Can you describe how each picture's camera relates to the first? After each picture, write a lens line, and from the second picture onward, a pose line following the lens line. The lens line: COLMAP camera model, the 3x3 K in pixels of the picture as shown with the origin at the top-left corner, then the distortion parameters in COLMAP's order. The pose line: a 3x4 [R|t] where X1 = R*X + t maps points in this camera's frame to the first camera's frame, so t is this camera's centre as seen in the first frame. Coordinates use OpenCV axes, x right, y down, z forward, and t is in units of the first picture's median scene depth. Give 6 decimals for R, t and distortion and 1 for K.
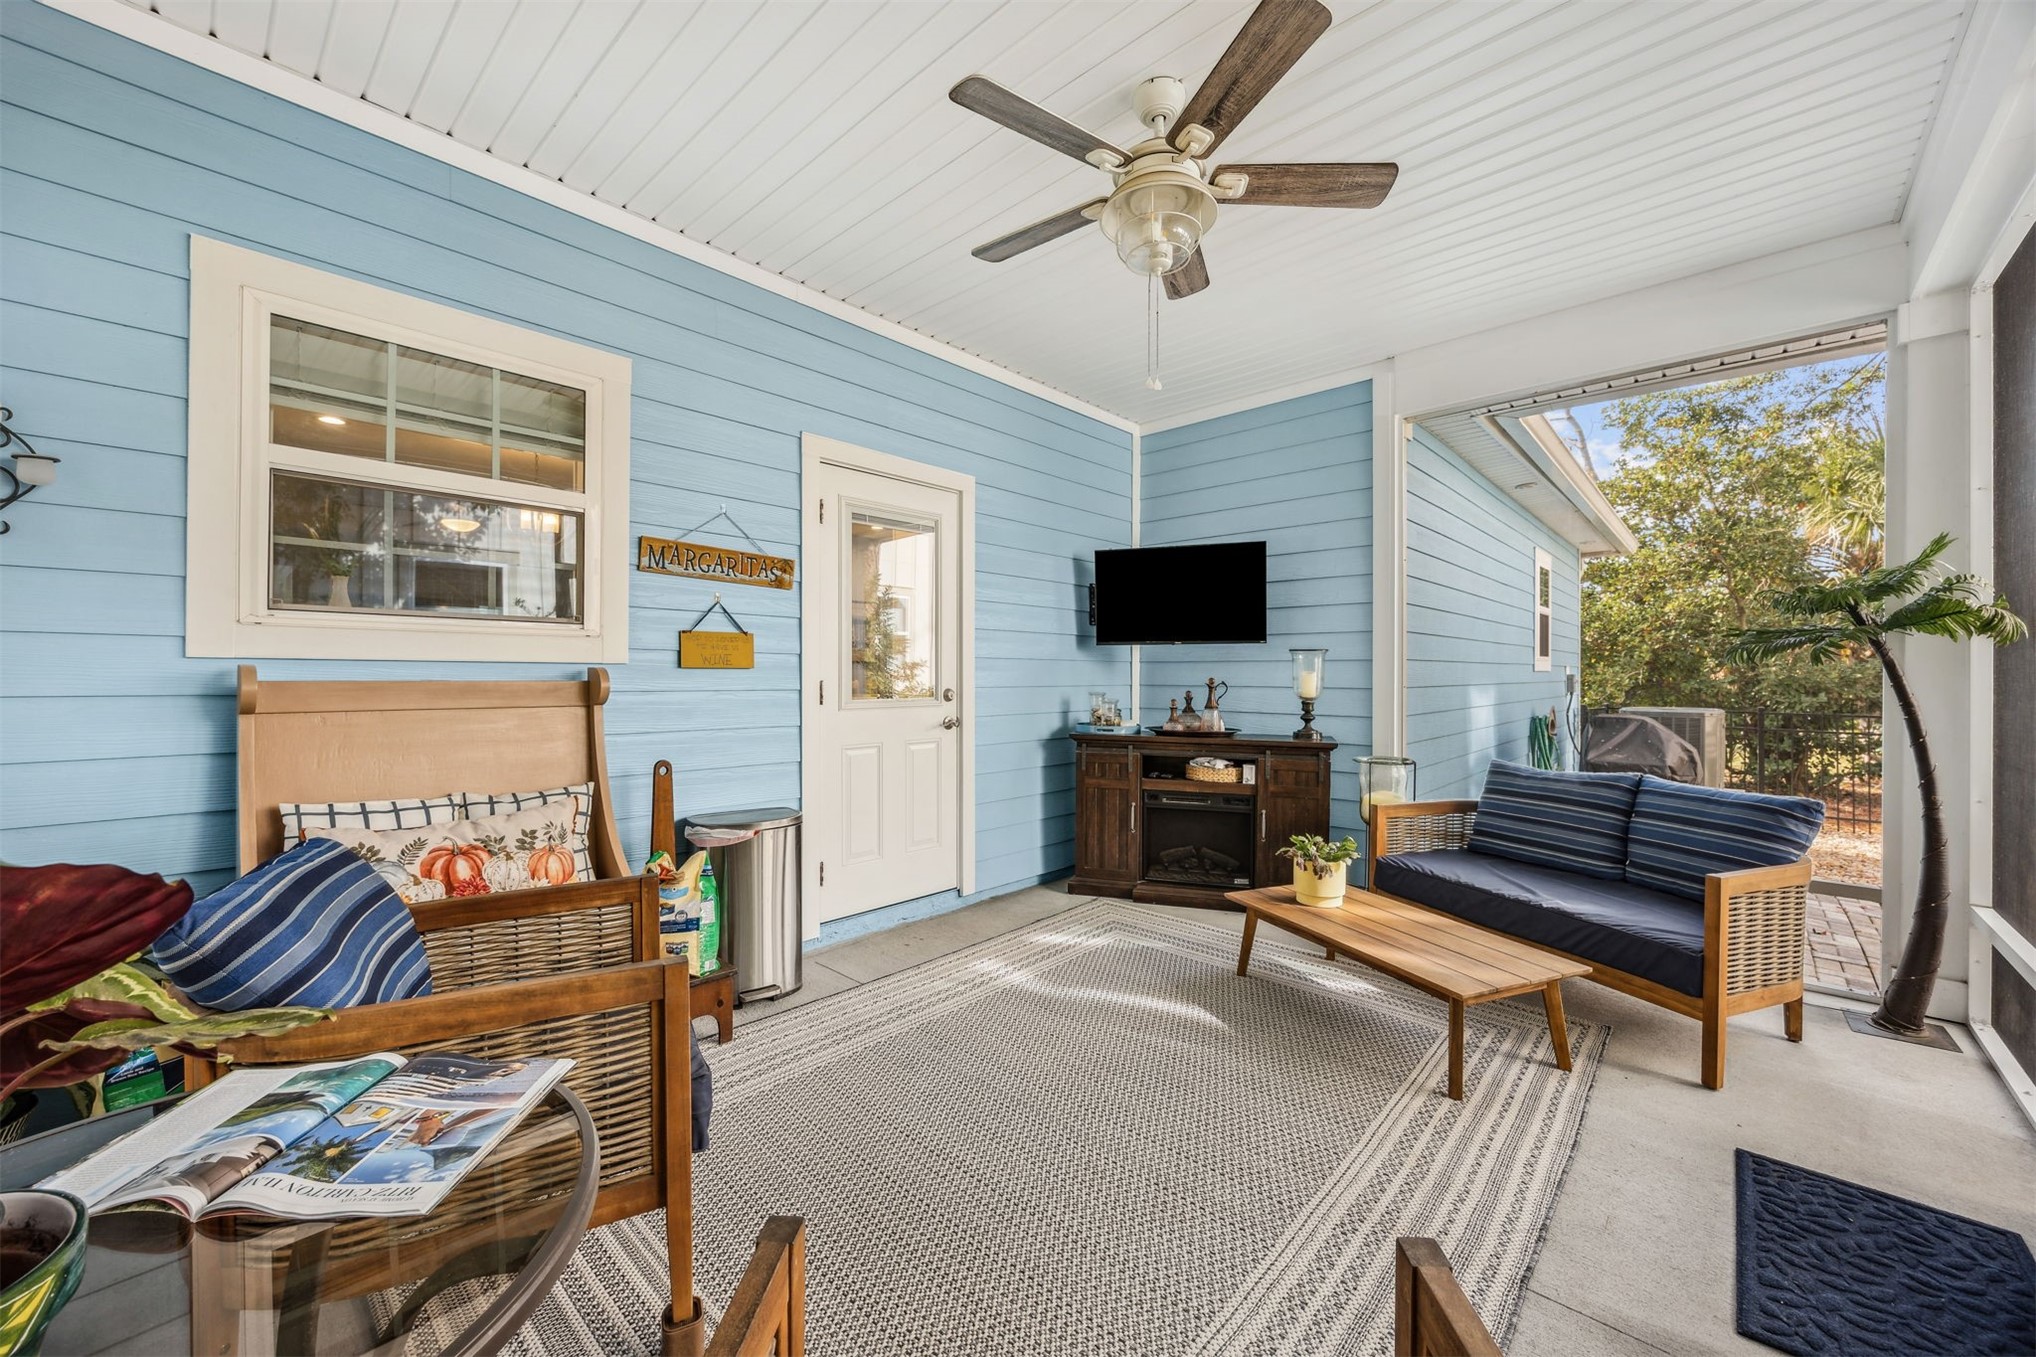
lens RADIAL K [[789.4, 0, 1022.4], [0, 789.4, 678.2], [0, 0, 1]] dist [-0.001361, -0.000443]
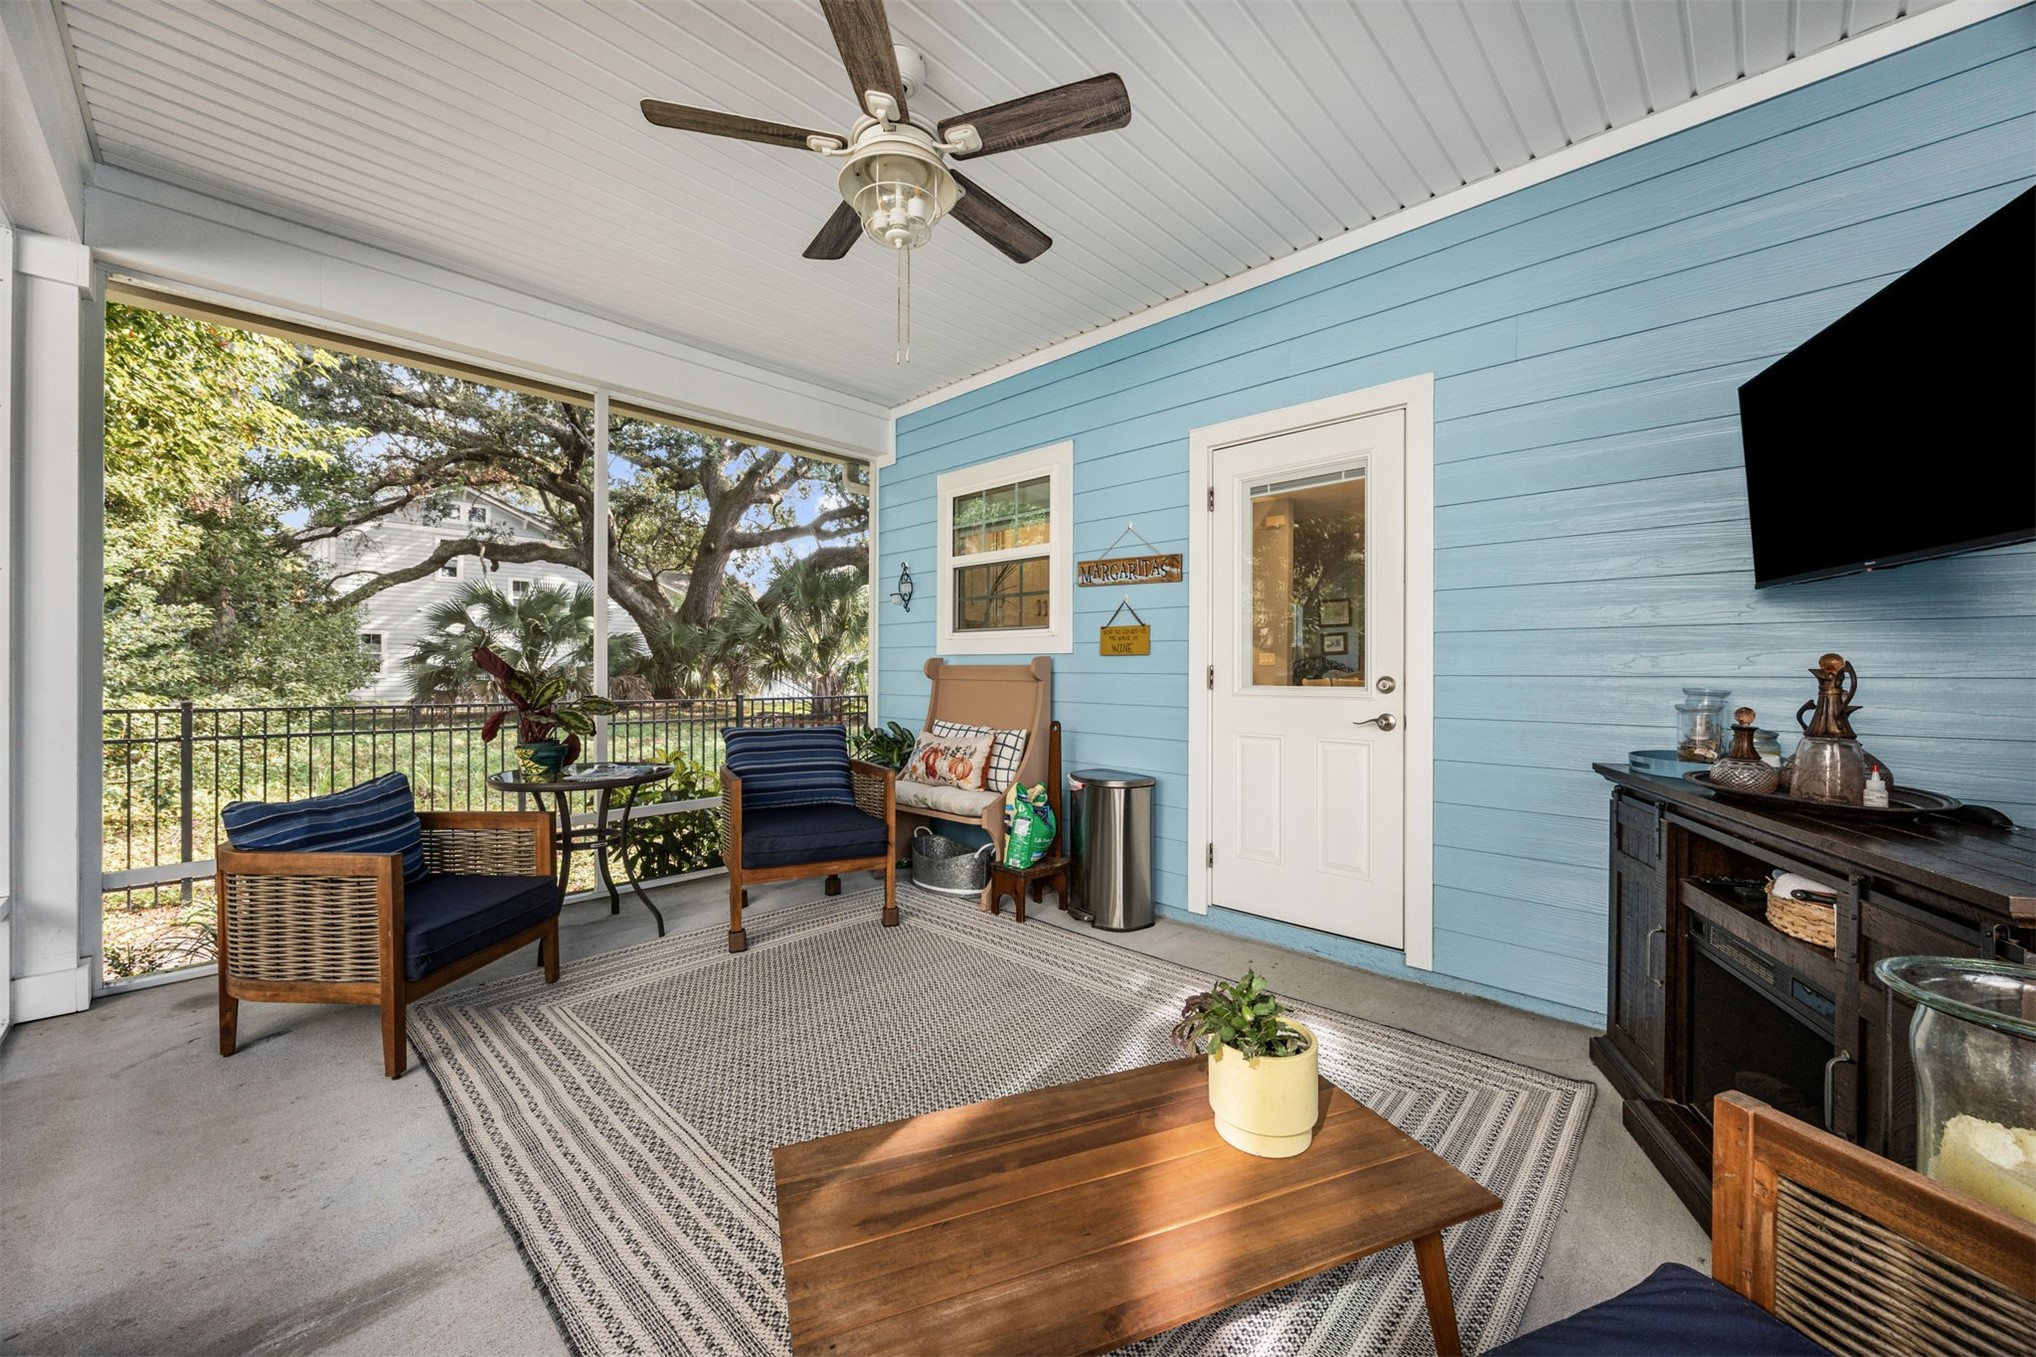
lens RADIAL K [[779.4, 0, 1018.5], [0, 779.4, 672.7], [0, 0, 1]] dist [-0.003415, 0.001005]
pose [[-0.036454, 0.003954, -0.999328, 0.855534], [-0.003872, 0.999984, 0.004098, 0.010869], [0.999328, 0.004019, -0.036438, 0.888685]]
